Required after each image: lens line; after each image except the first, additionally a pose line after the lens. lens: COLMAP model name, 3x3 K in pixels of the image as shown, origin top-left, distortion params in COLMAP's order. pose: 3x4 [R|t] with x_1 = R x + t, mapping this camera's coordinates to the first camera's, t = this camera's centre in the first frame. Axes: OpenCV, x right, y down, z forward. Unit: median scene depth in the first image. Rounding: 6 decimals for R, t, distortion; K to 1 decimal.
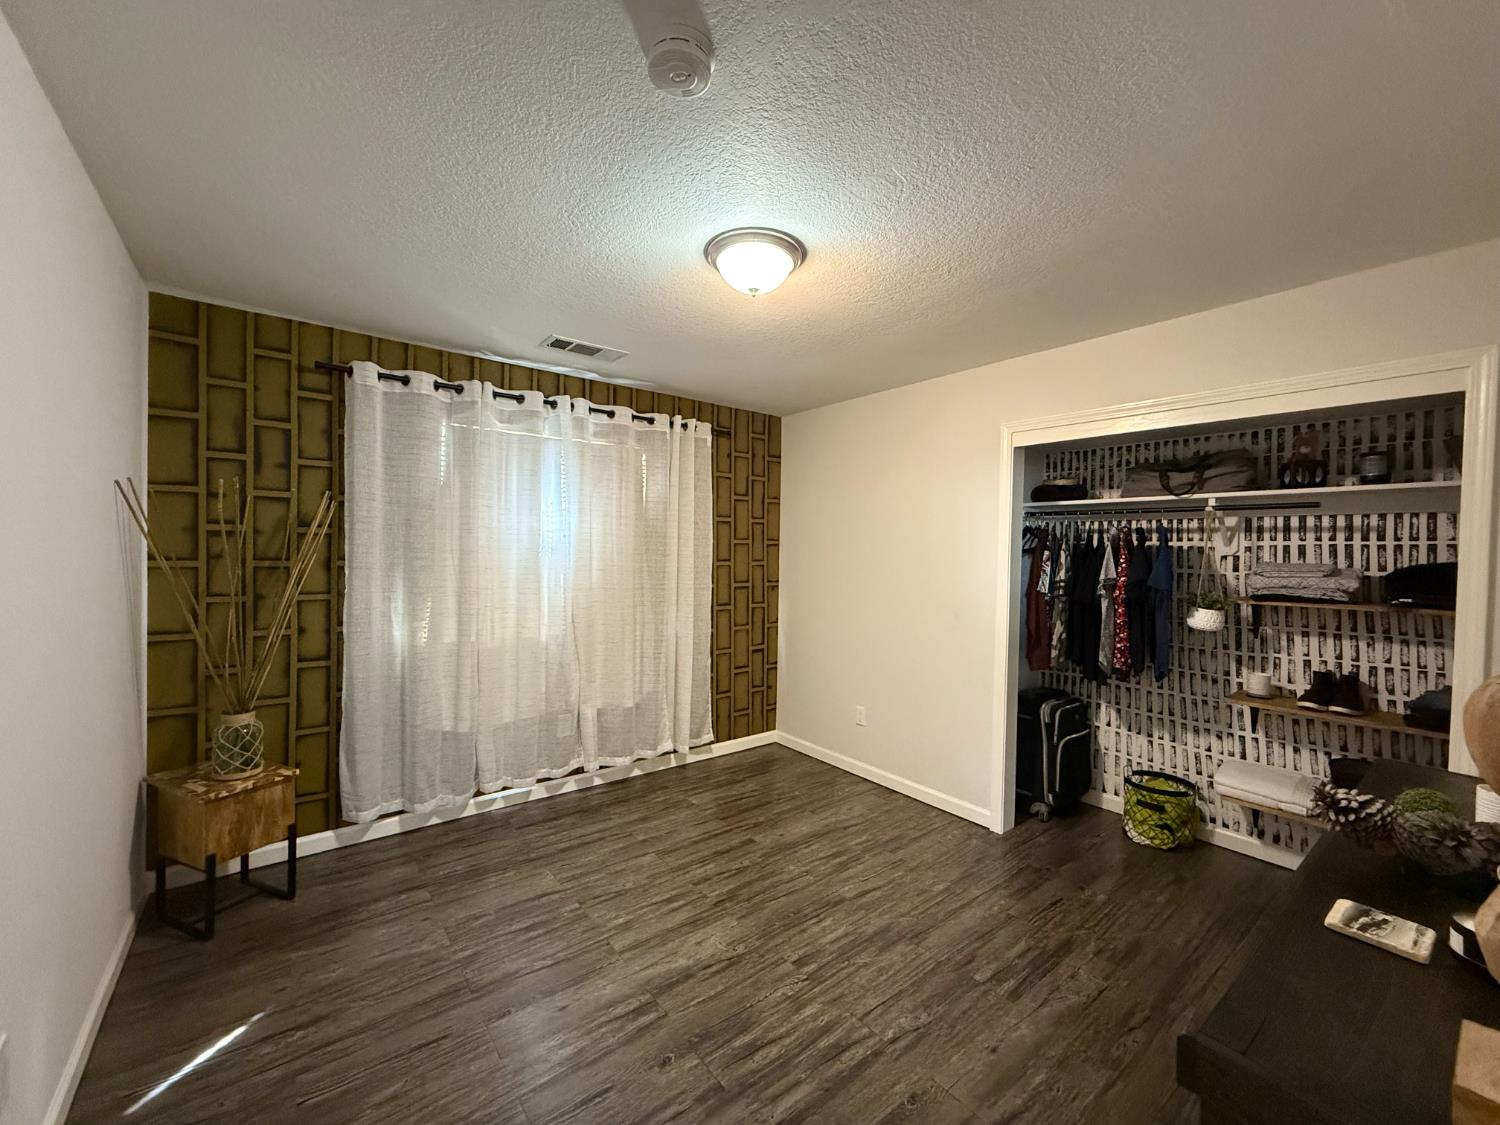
lens RADIAL K [[600.1, 0, 749.1], [0, 600.1, 561.7], [0, 0, 1]] dist [0.001306, -0.000062]
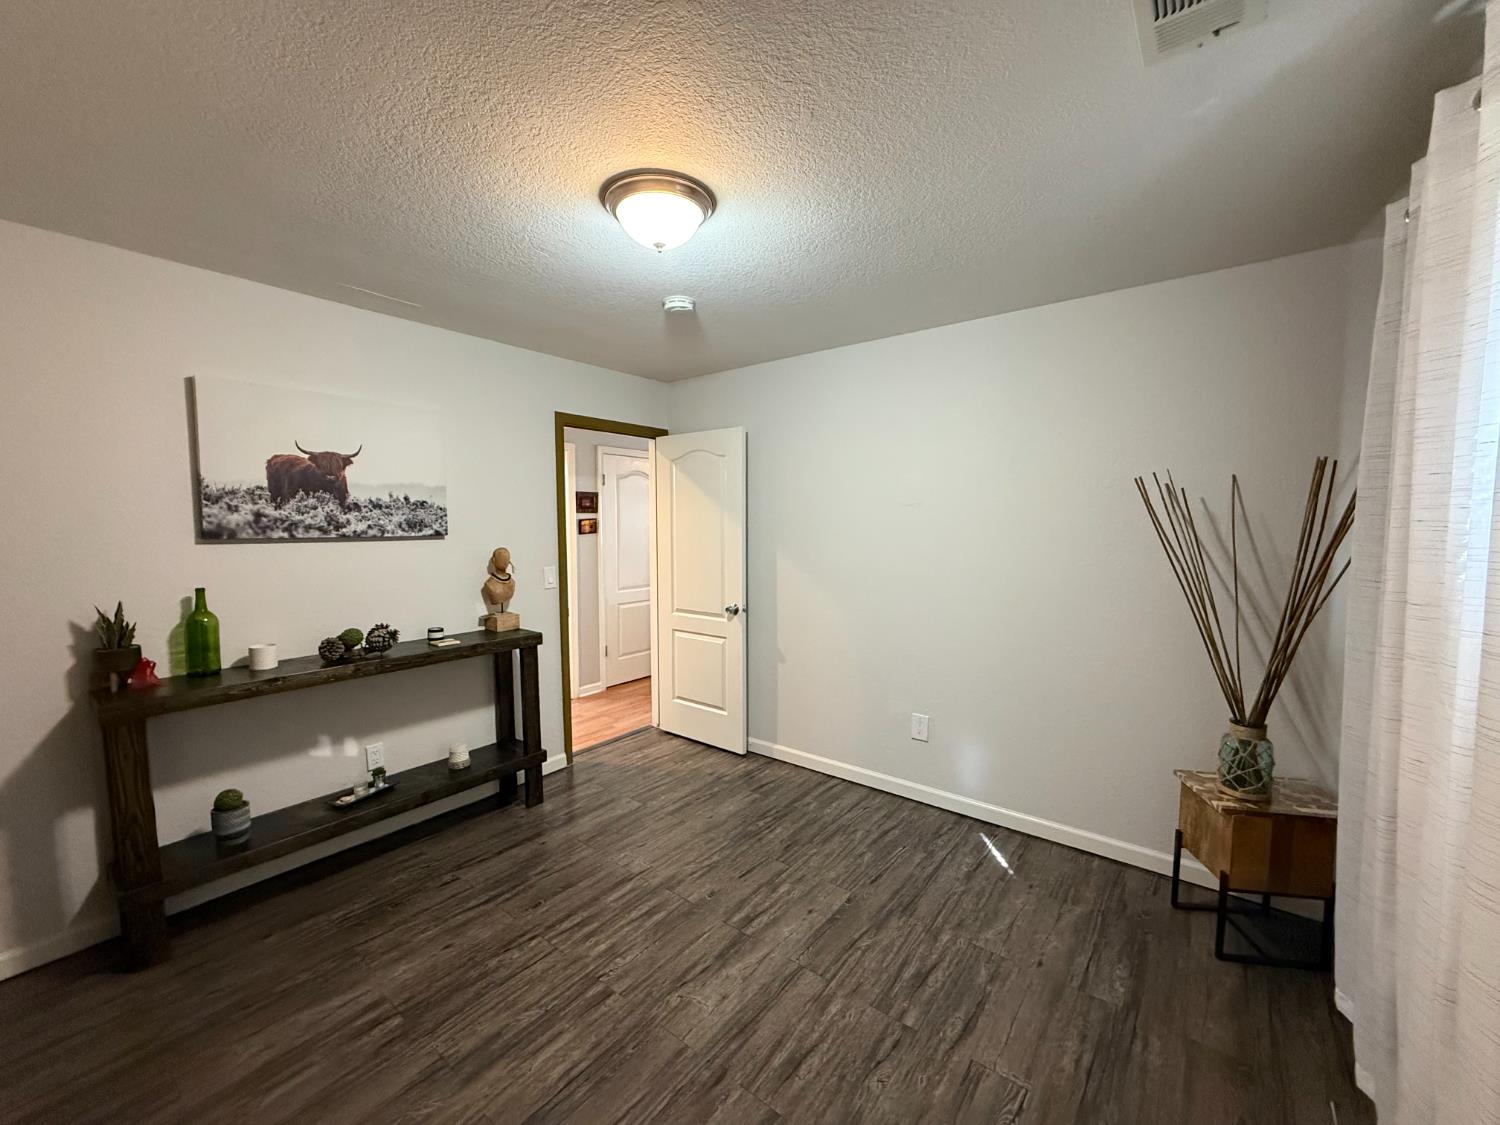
lens RADIAL K [[600.1, 0, 751.8], [0, 600.1, 557.5], [0, 0, 1]] dist [0.001306, -0.000062]
pose [[-0.970513, -0.001360, -0.241045, 0.090561], [-0.019882, 0.997028, 0.074427, -0.056421], [0.240227, 0.077025, -0.967656, 1.904359]]
